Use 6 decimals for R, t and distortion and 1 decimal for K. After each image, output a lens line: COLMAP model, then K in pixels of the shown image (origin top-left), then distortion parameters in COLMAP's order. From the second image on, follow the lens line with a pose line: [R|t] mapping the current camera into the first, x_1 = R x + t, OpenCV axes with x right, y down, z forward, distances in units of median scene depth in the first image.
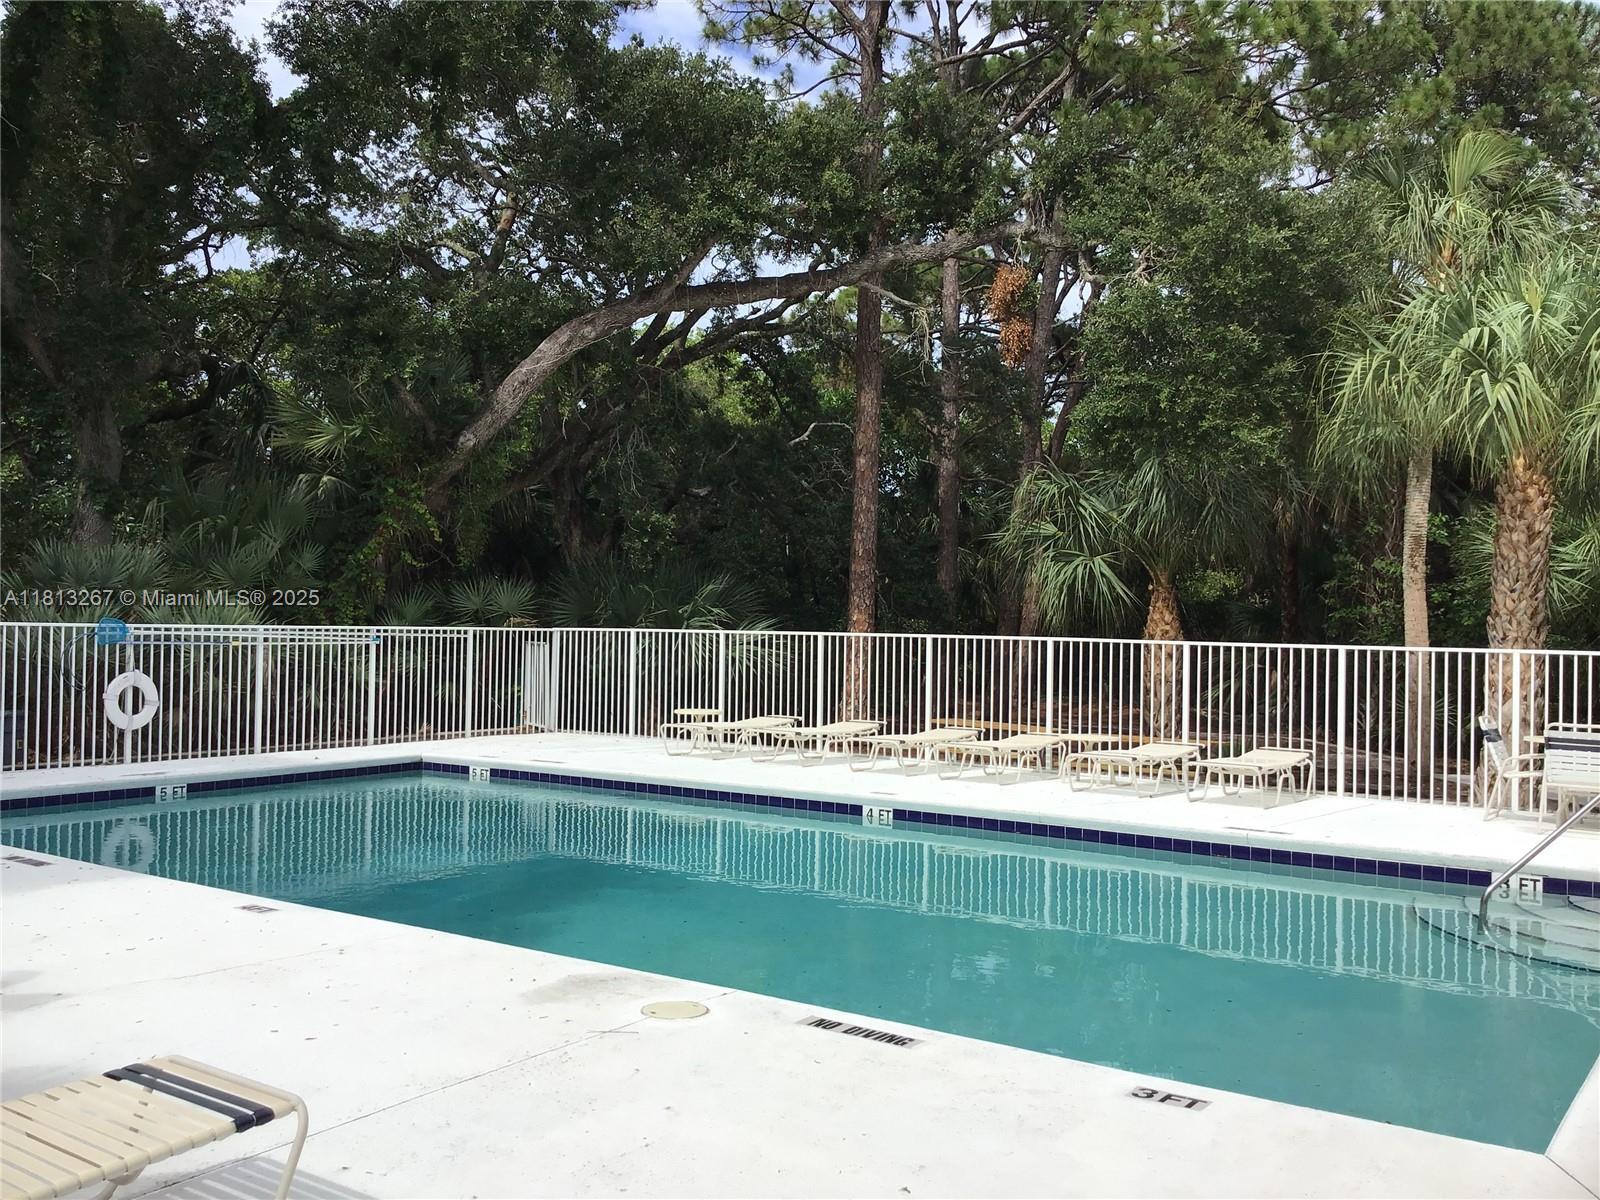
lens RADIAL K [[1450.3, 0, 800.4], [0, 1450.3, 568.5], [0, 0, 1]] dist [0.122021, -0.228685]
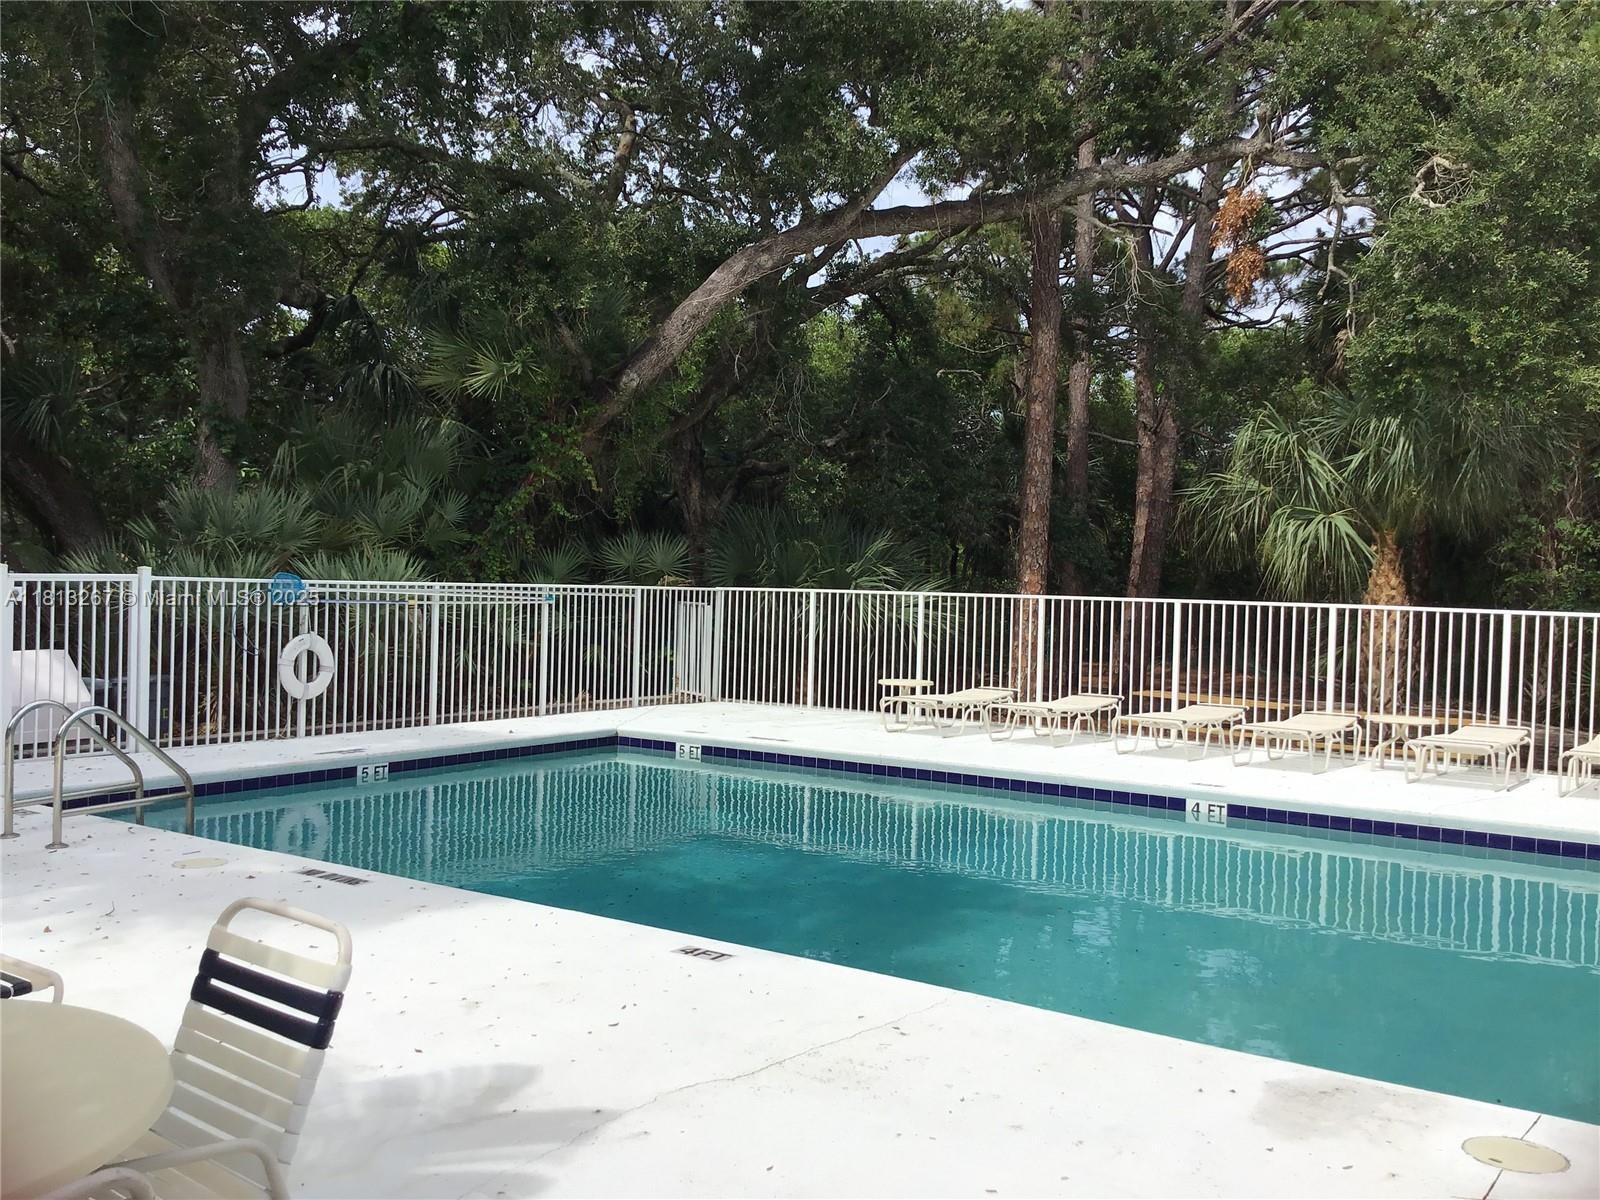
lens RADIAL K [[1450.3, 0, 800.4], [0, 1450.3, 568.5], [0, 0, 1]] dist [0.122021, -0.228685]
pose [[0.999952, 0.008214, 0.005412, -0.126529], [-0.008371, 0.999525, 0.029652, 0.001557], [-0.005166, -0.029696, 0.999546, 0.091003]]
